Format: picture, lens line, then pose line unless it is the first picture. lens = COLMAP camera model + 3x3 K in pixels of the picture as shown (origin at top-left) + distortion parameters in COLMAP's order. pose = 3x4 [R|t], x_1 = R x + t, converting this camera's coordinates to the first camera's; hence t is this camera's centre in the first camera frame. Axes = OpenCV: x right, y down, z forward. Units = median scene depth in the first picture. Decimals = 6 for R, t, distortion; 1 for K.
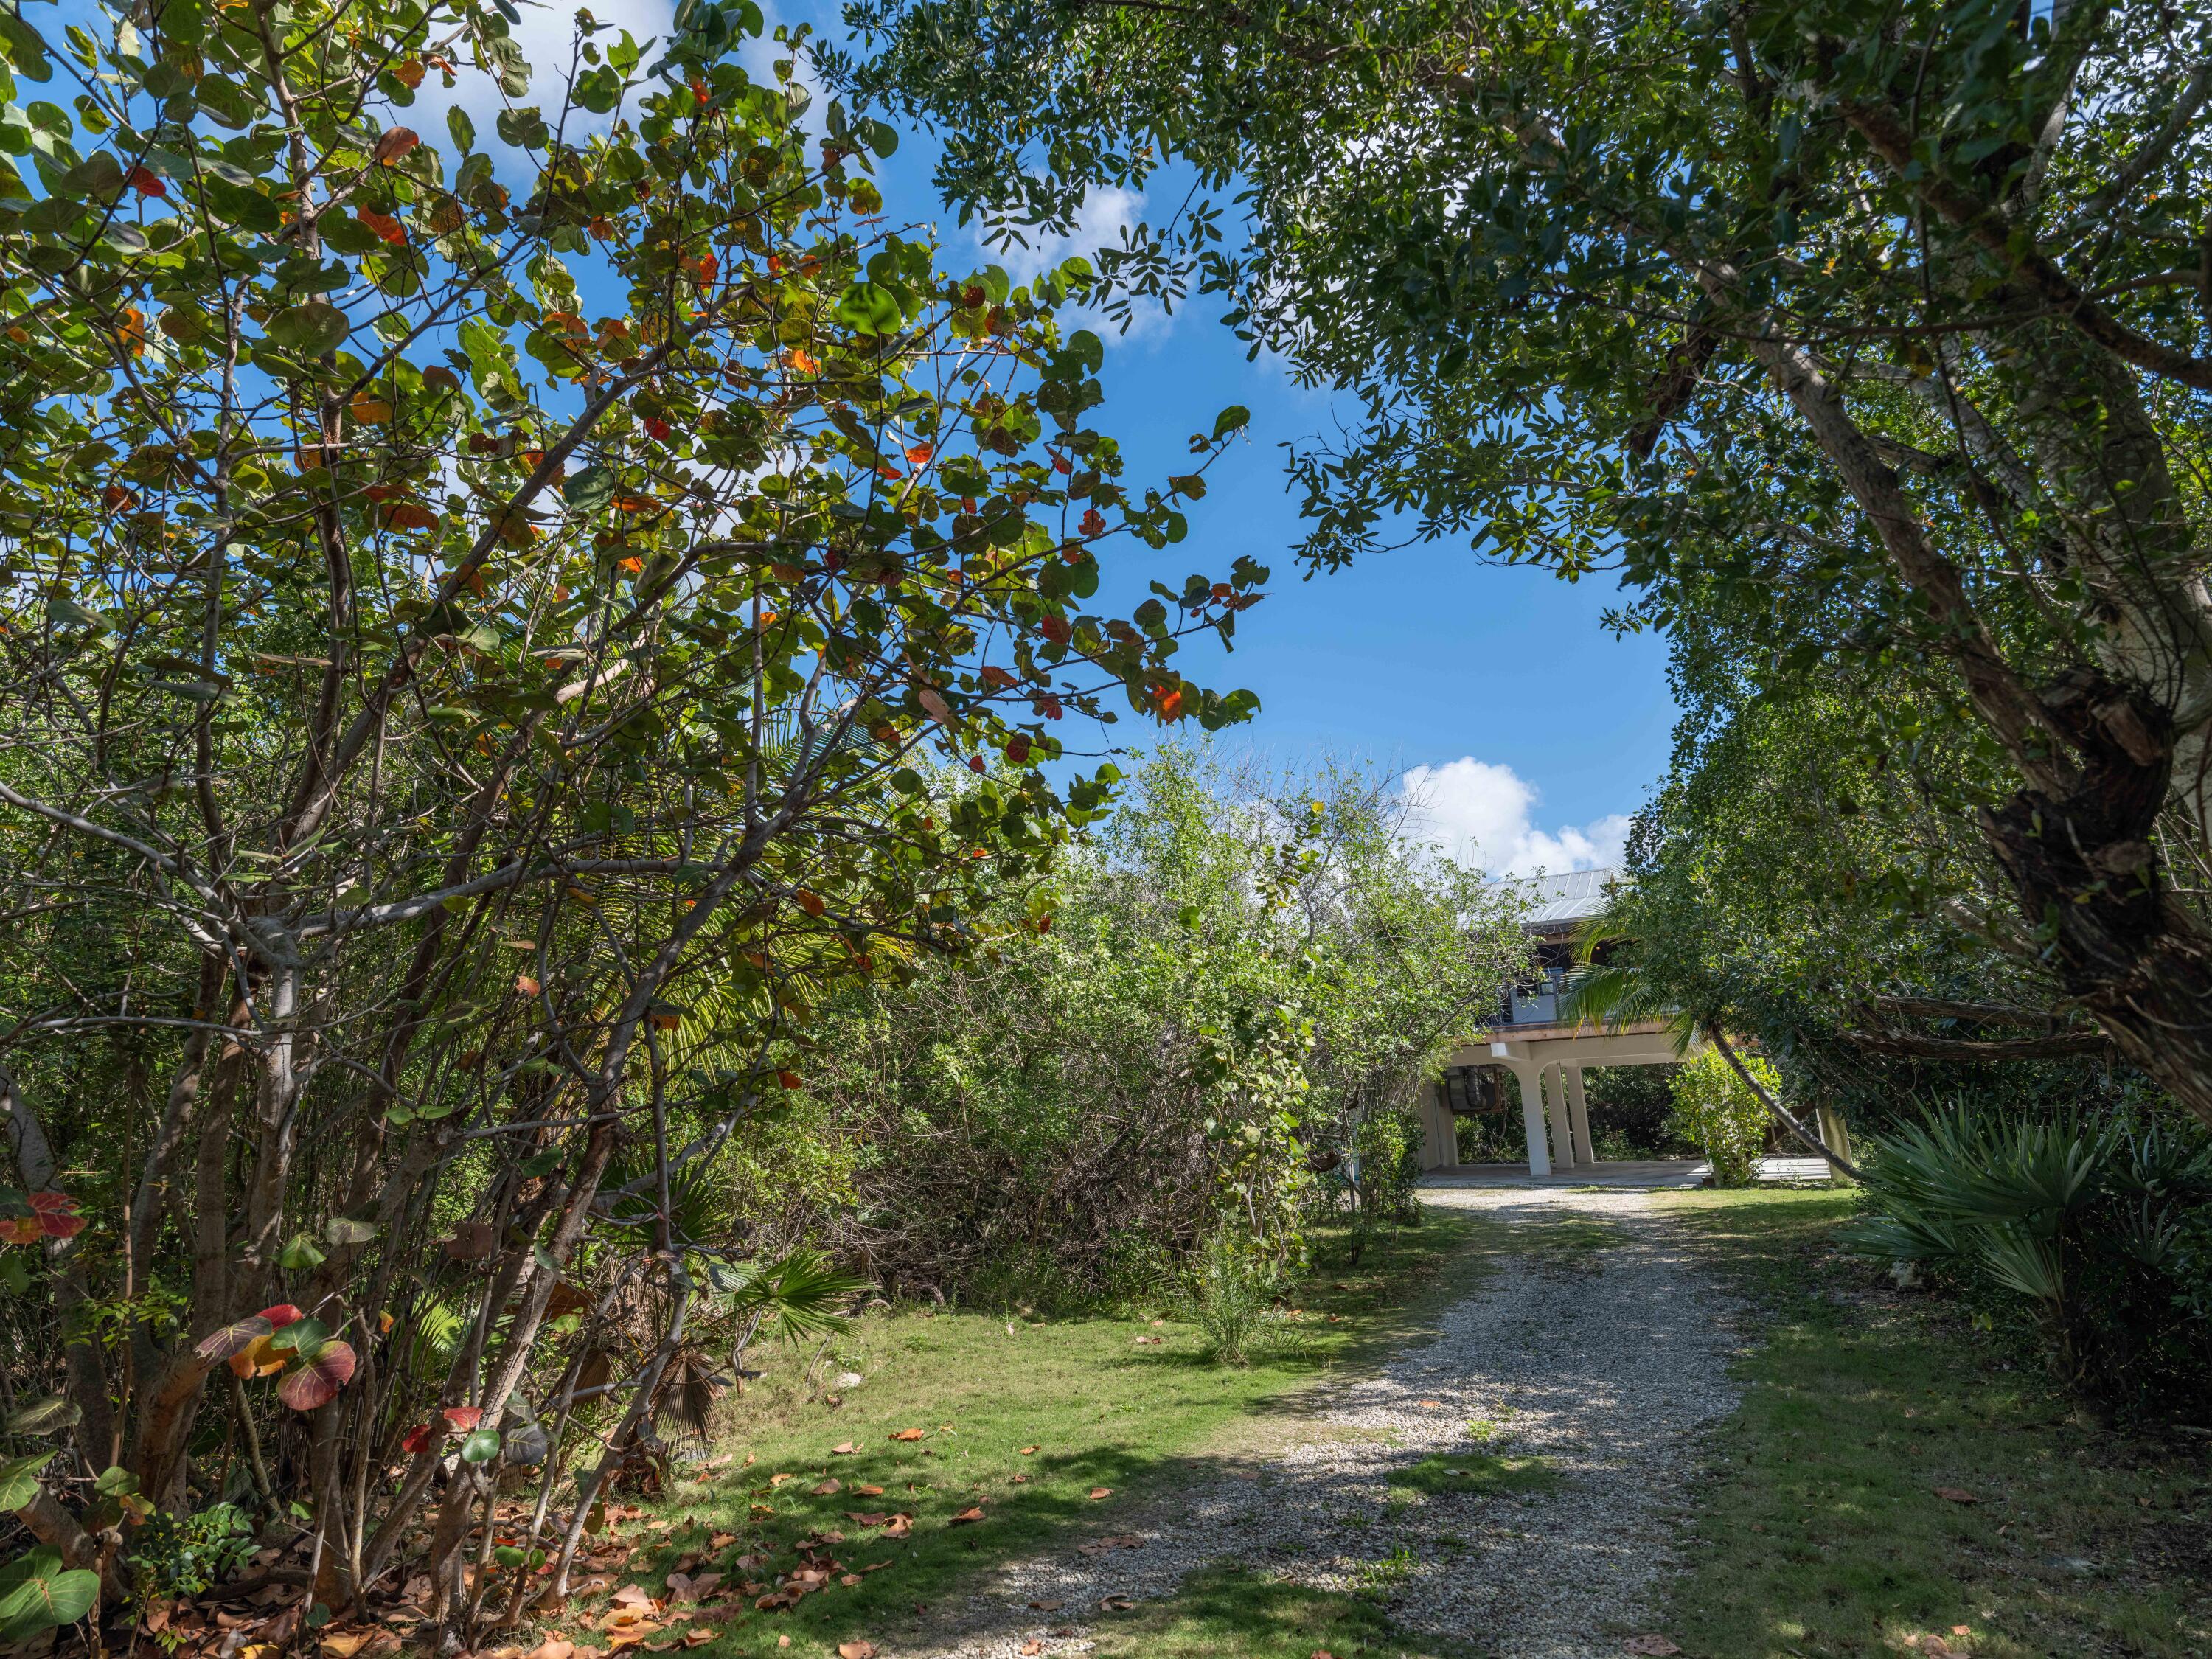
lens RADIAL K [[1309.4, 0, 1110.1], [0, 1309.4, 837.5], [0, 0, 1]] dist [0.007903, -0.003505]
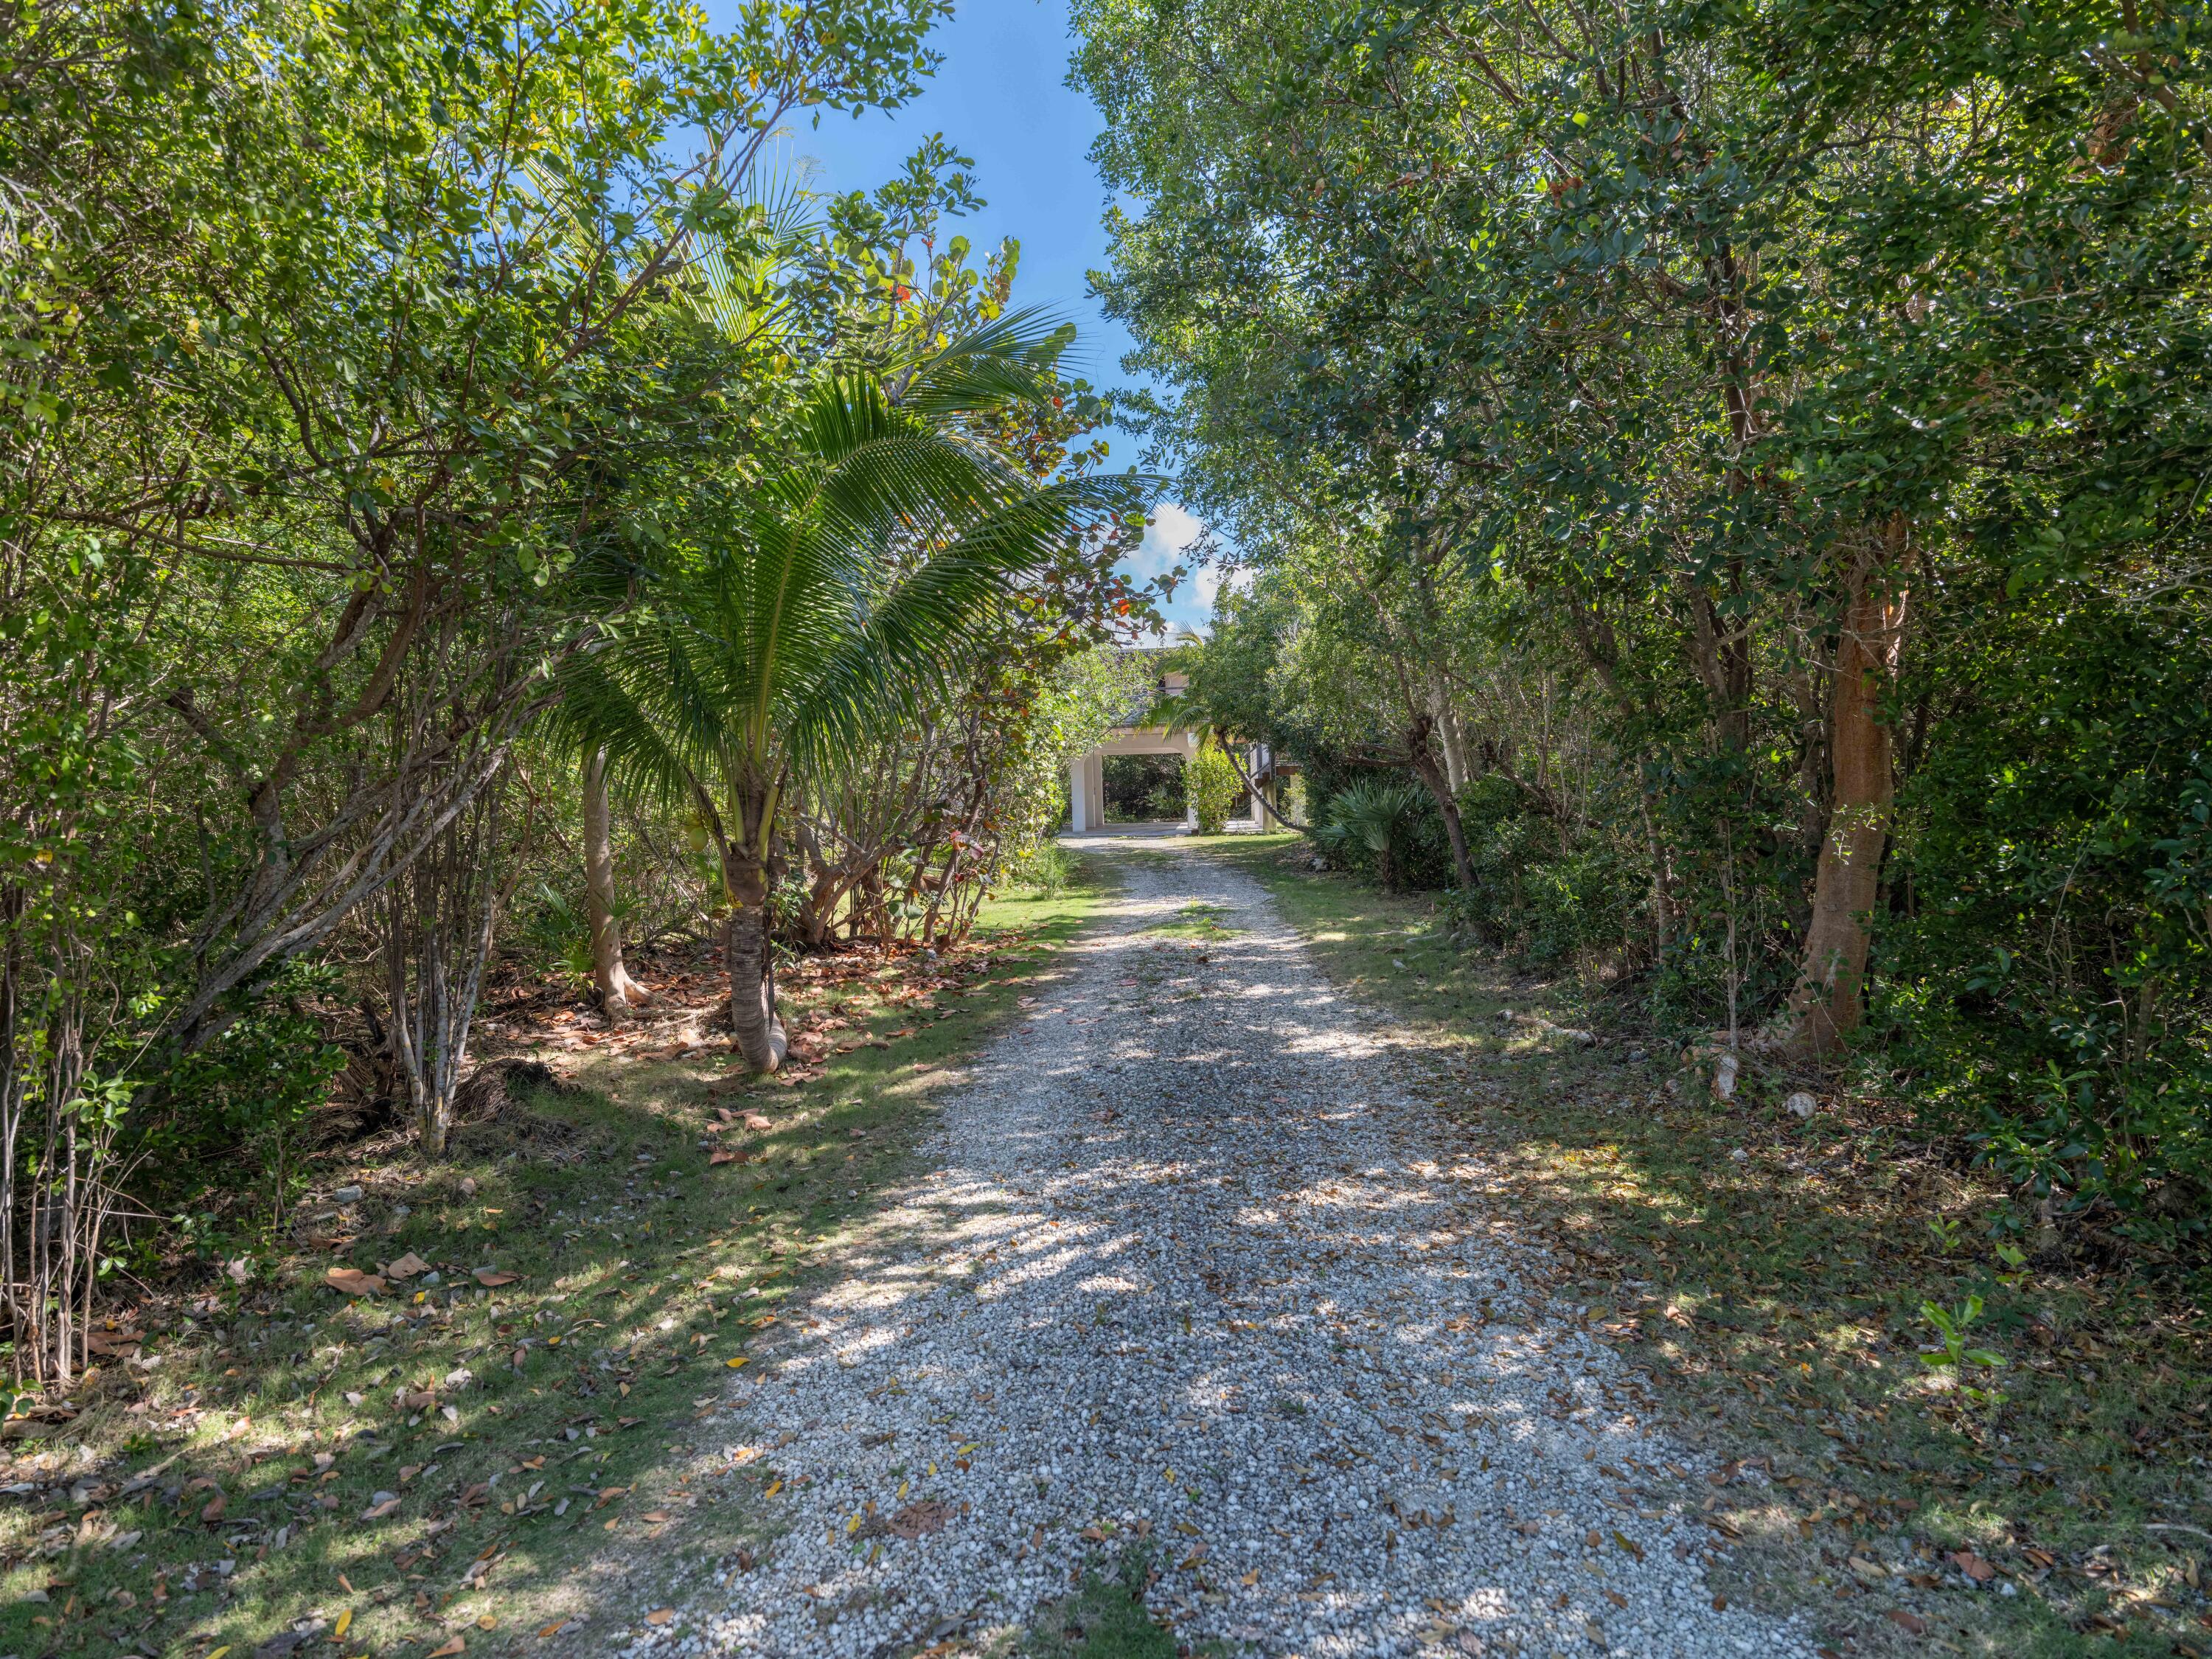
lens RADIAL K [[1309.4, 0, 1110.1], [0, 1309.4, 837.5], [0, 0, 1]] dist [0.007903, -0.003505]
pose [[0.916400, 0.018712, 0.399825, -0.456986], [-0.115114, 0.969026, 0.218491, -0.104595], [-0.383352, -0.246251, 0.890169, -0.610303]]
